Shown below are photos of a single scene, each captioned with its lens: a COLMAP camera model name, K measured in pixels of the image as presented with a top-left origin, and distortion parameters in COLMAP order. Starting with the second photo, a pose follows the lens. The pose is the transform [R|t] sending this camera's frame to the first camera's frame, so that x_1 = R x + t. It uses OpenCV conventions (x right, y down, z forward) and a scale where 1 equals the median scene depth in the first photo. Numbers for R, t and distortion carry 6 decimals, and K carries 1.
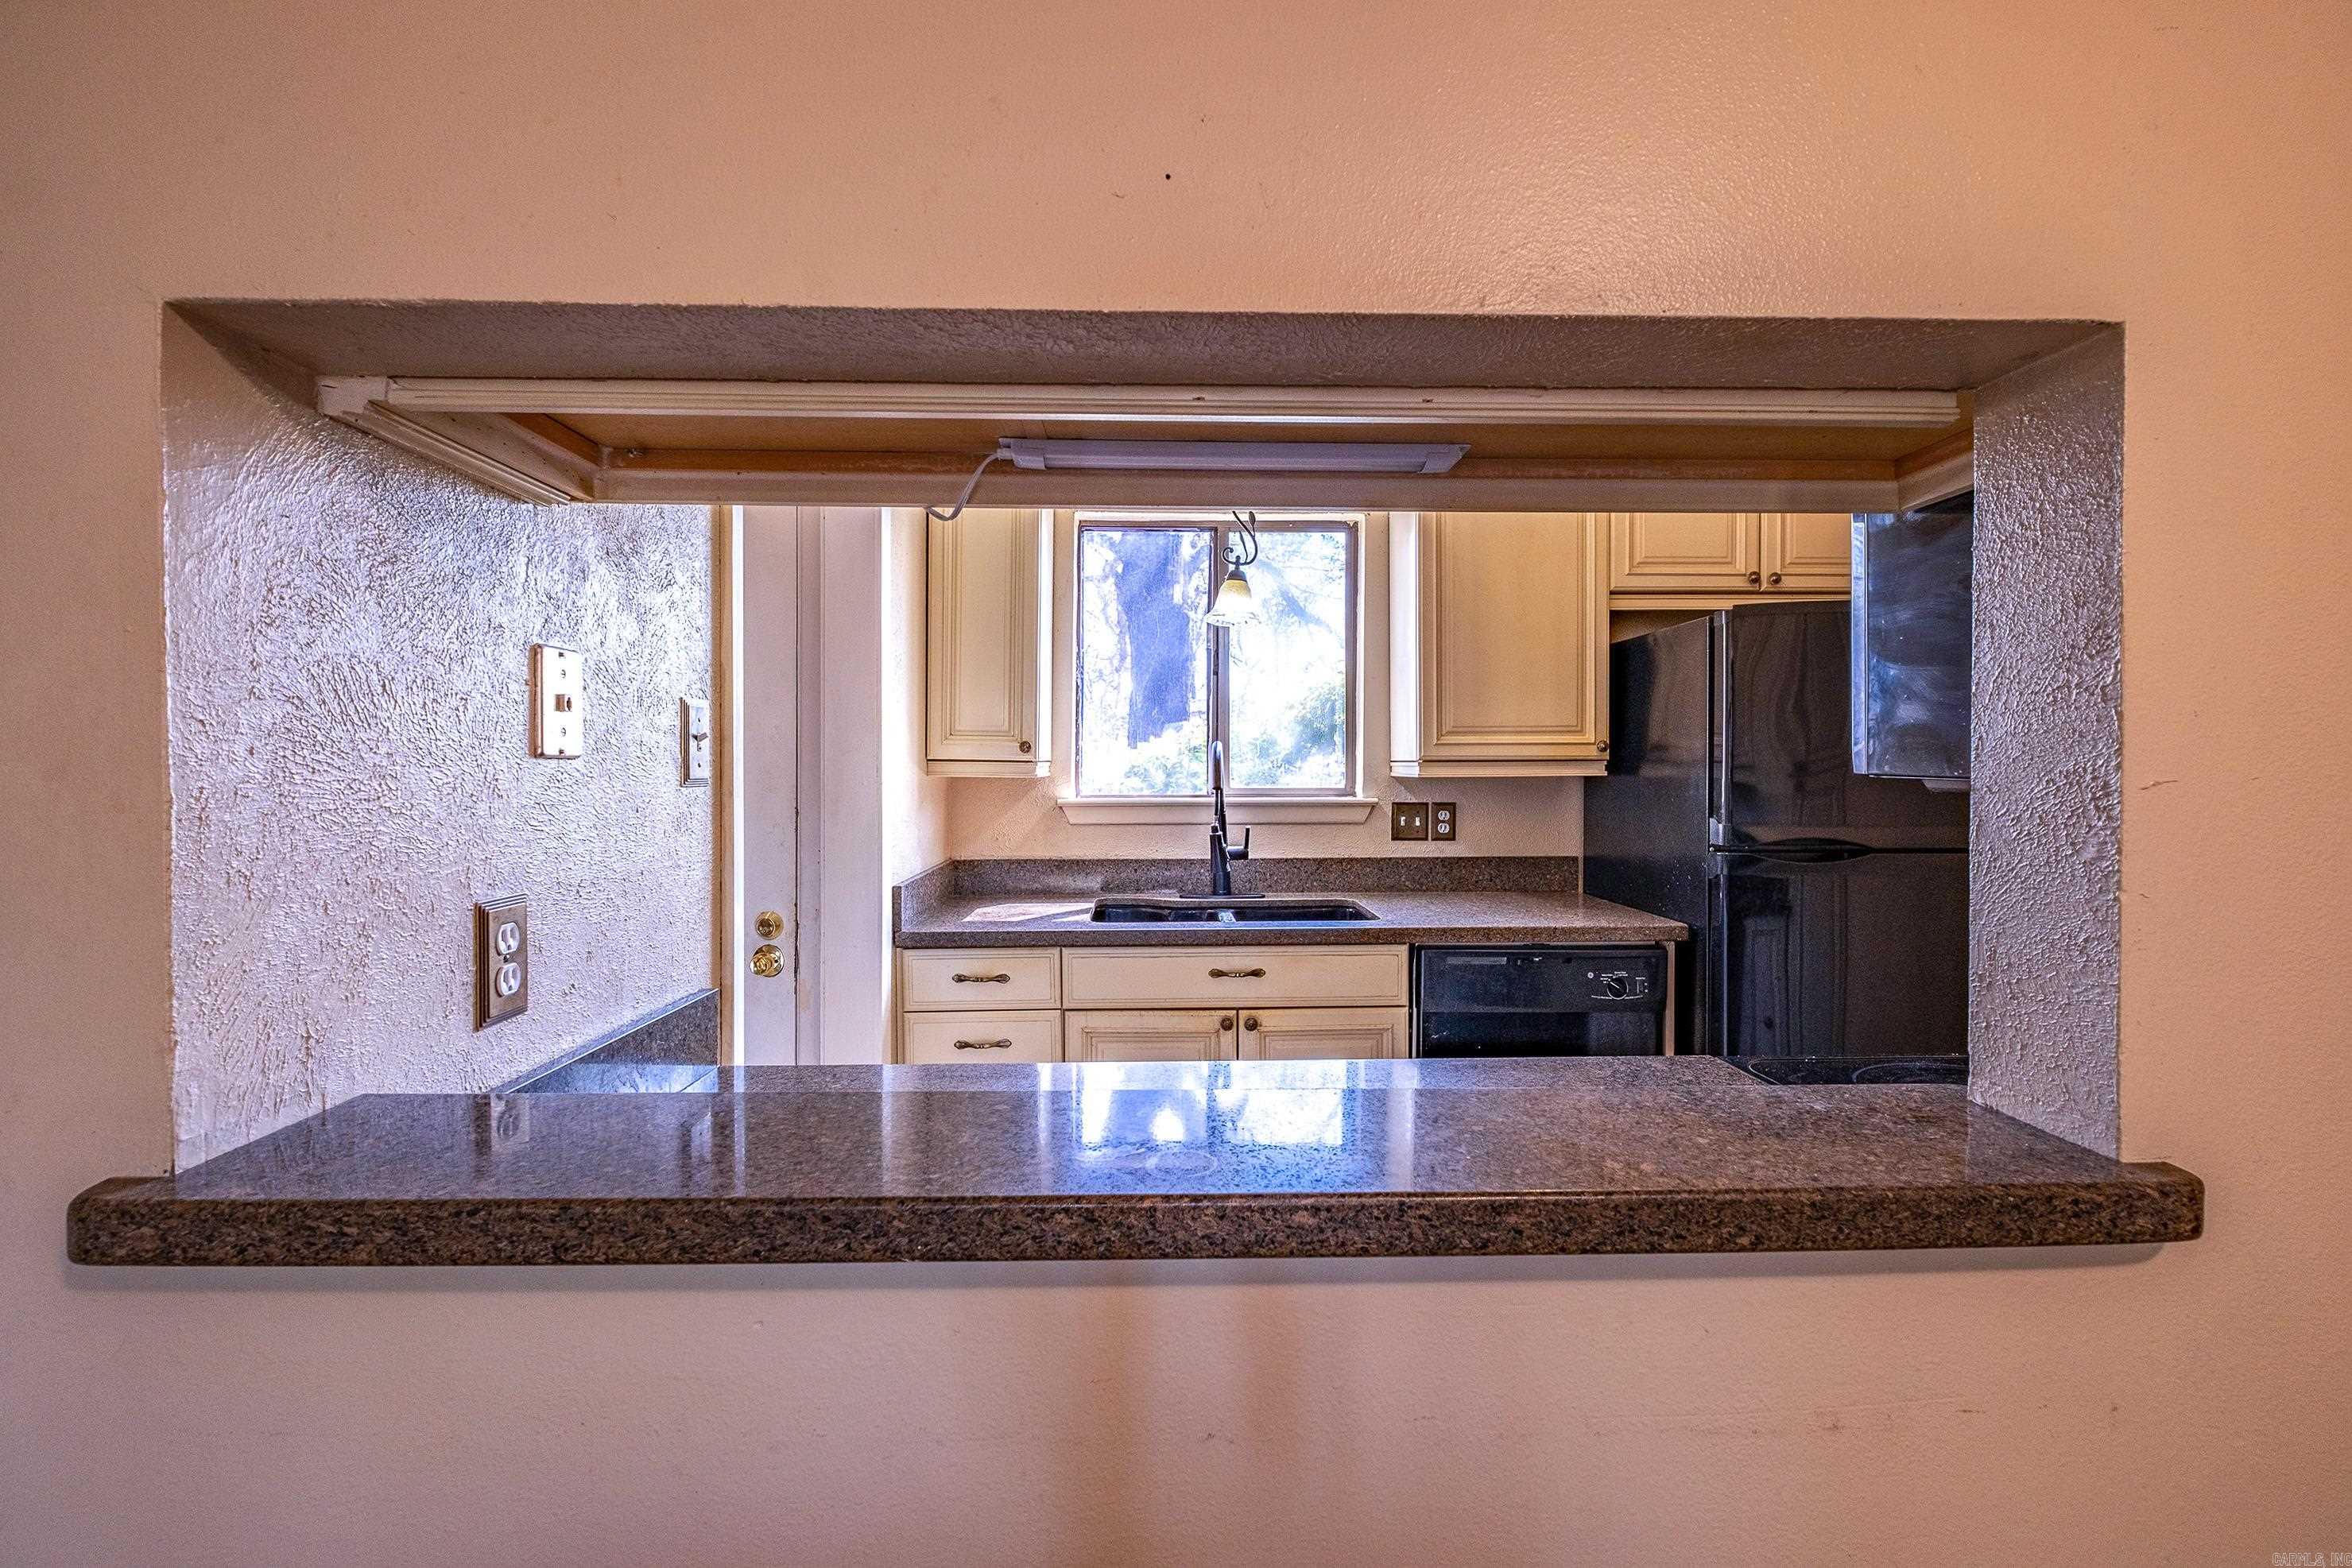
lens RADIAL K [[1039.1, 0, 1166.5], [0, 1039.1, 771.8], [0, 0, 1]] dist [-0.000643, -0.000122]
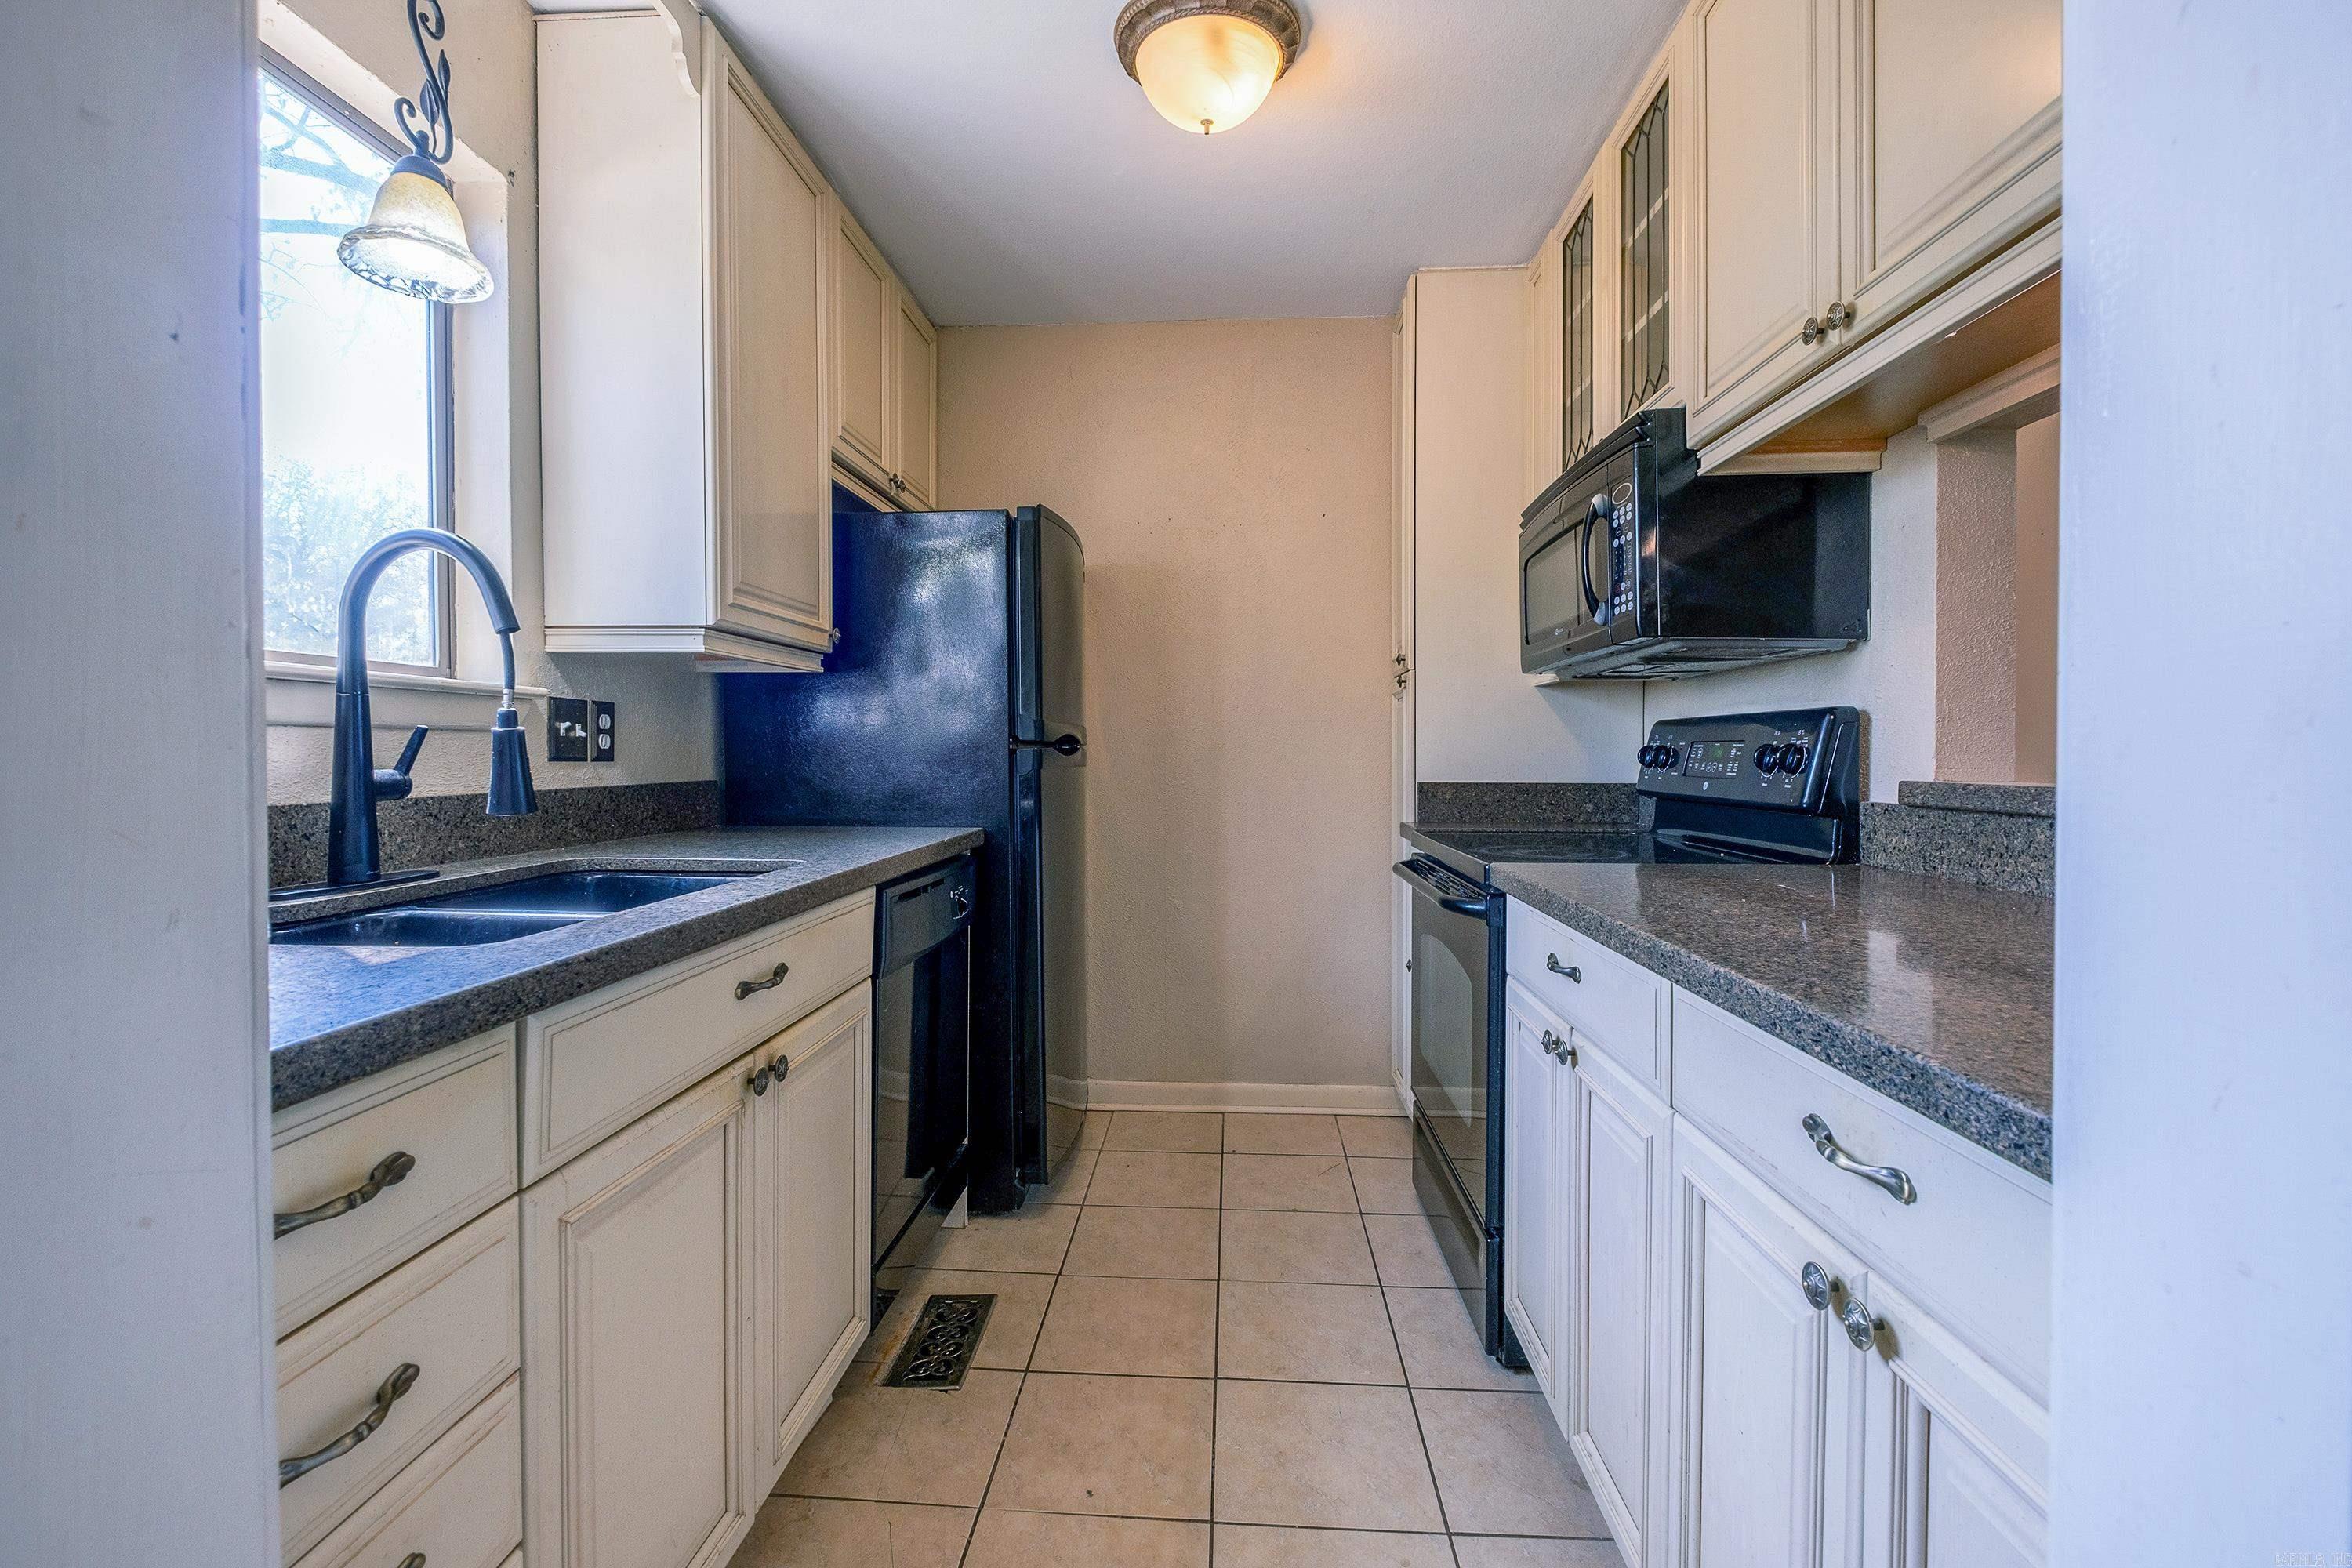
lens RADIAL K [[1039.2, 0, 1166.5], [0, 1039.2, 771.8], [0, 0, 1]] dist [-0.000643, -0.000122]
pose [[0.095847, -0.015801, 0.995271, -0.340090], [0.004980, 0.999869, 0.015395, 0.064760], [-0.995384, 0.003481, 0.095913, 0.593477]]
